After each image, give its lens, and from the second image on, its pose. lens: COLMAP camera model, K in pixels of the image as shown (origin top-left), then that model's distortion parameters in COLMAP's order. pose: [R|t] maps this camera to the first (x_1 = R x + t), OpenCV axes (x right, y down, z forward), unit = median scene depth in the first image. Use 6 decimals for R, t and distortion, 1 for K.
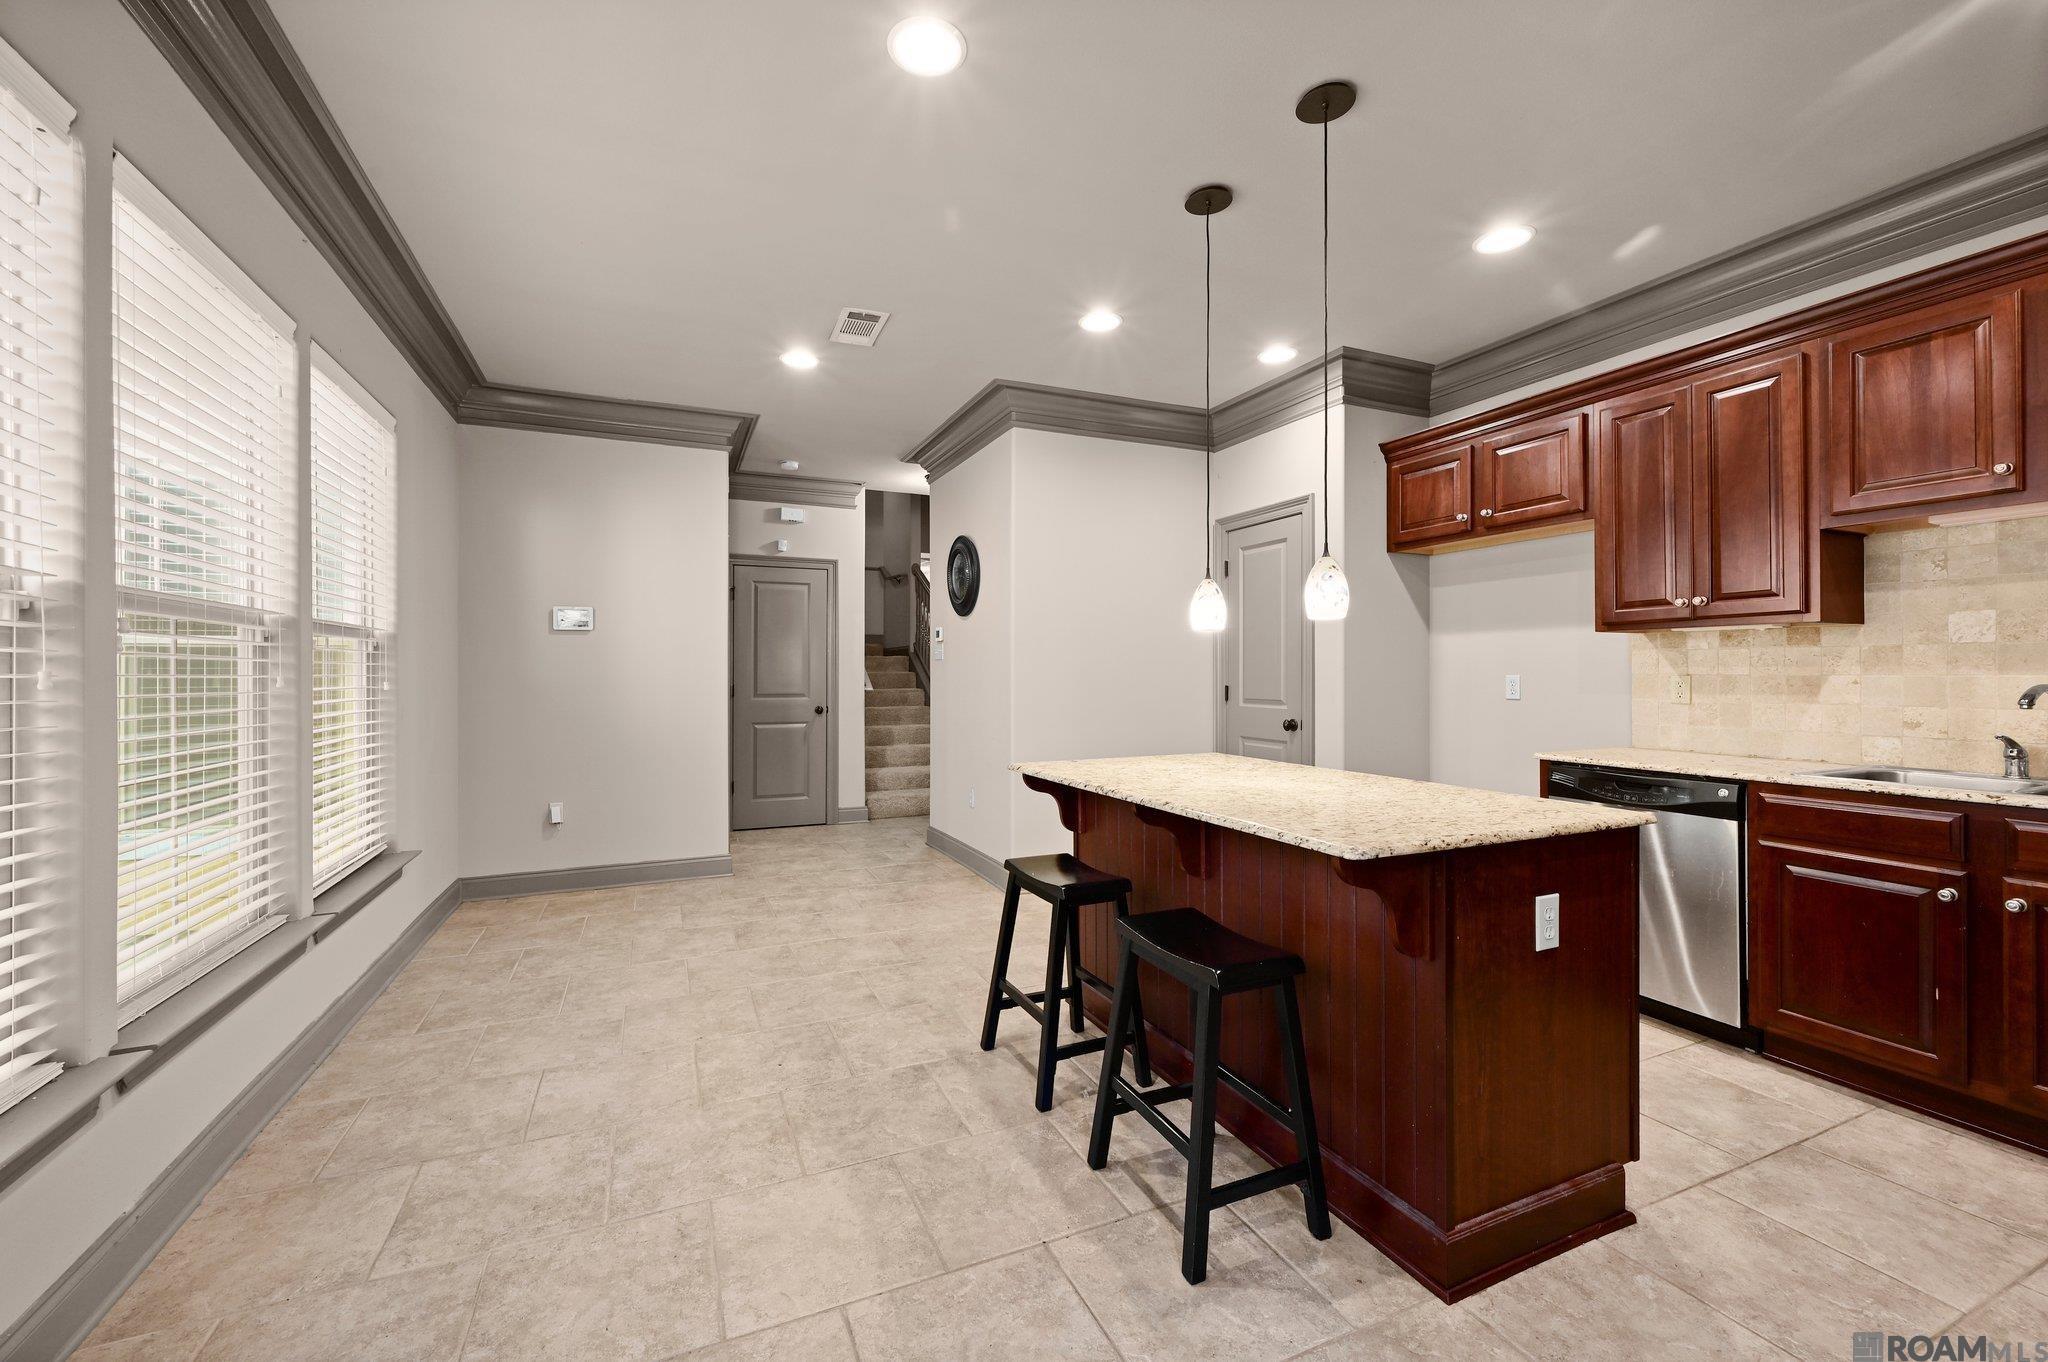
lens RADIAL K [[822.7, 0, 1018.2], [0, 822.7, 667.6], [0, 0, 1]] dist [0.000393, 0.000083]
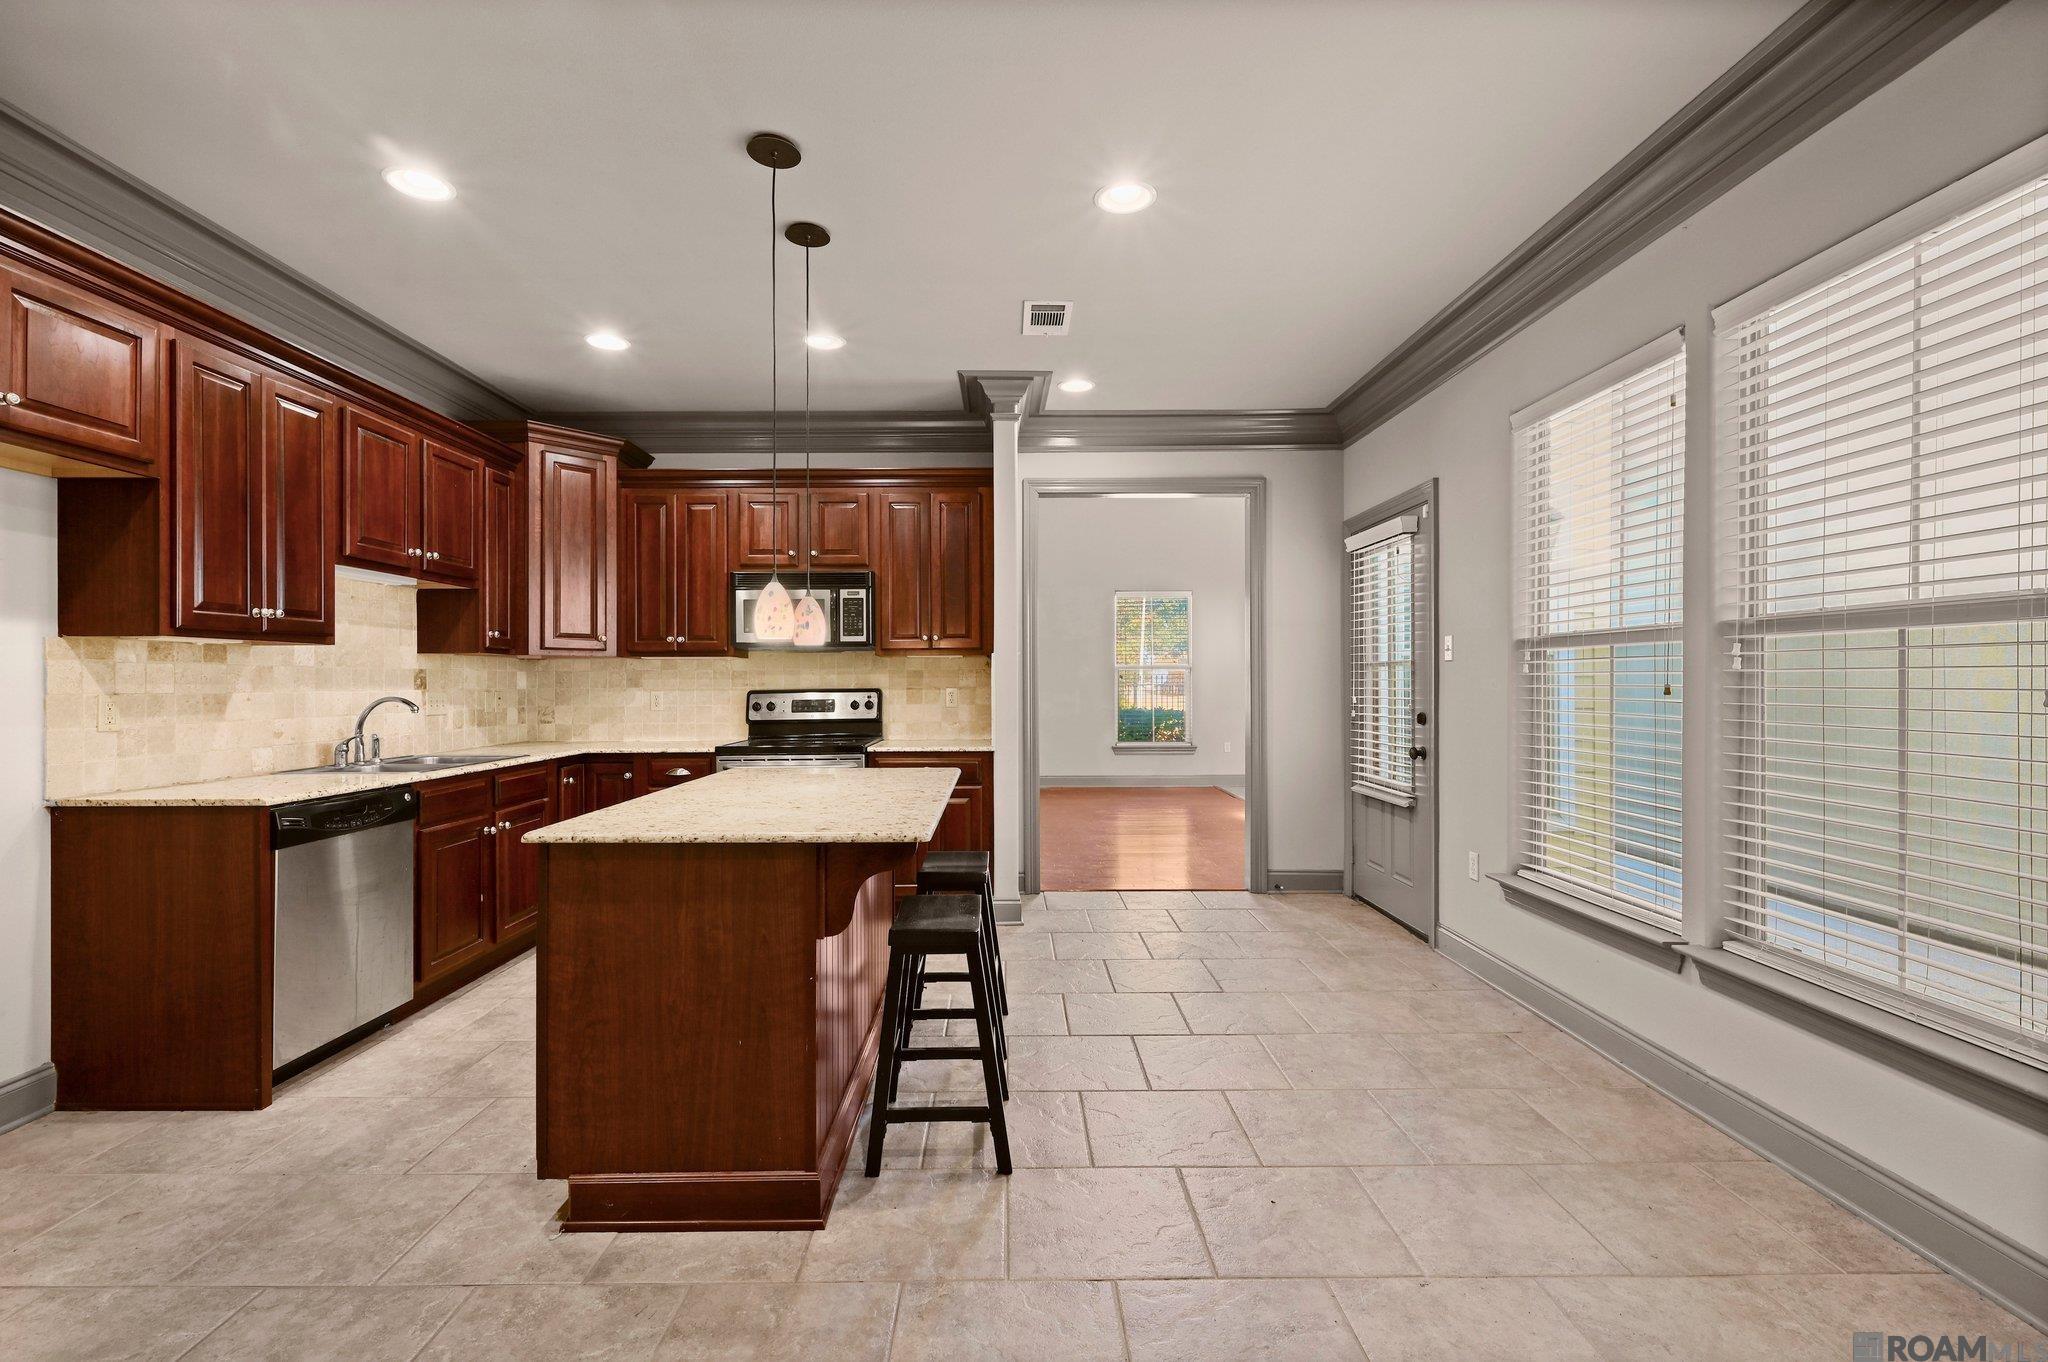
lens RADIAL K [[935.1, 0, 1015.7], [0, 935.1, 684.0], [0, 0, 1]] dist [-0.000817, -0.000119]
pose [[-0.921073, 0.005272, 0.389355, -0.383249], [0.003732, 0.999982, -0.004711, 0.007964], [-0.389373, -0.002886, -0.921076, 1.769940]]
